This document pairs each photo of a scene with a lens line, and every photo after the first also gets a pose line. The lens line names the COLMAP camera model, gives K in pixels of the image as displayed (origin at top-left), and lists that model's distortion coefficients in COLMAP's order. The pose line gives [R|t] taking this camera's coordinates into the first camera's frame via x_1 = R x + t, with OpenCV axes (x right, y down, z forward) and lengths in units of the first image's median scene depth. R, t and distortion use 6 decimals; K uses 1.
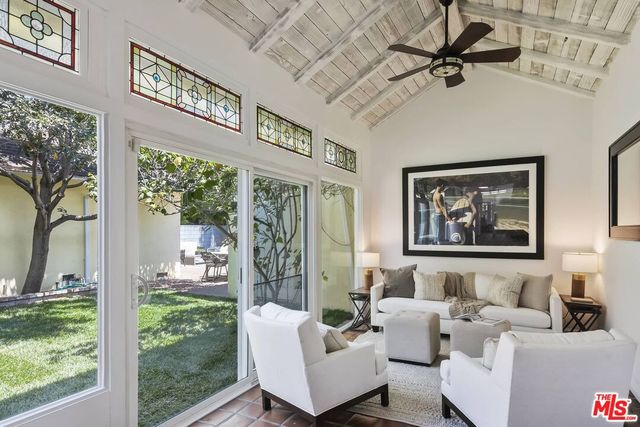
lens RADIAL K [[335.0, 0, 320.7], [0, 335.0, 228.2], [0, 0, 1]] dist [-0.002717, -0.001959]
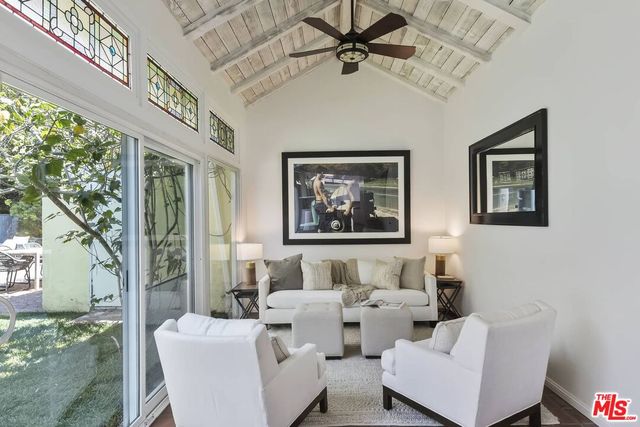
lens RADIAL K [[355.9, 0, 320.0], [0, 355.9, 213.5], [0, 0, 1]] dist [0.001053, -0.001997]
pose [[0.903670, -0.002345, 0.428223, -0.123807], [0.006175, 0.999952, -0.007553, 0.001184], [-0.428185, 0.009470, 0.903642, 0.070646]]
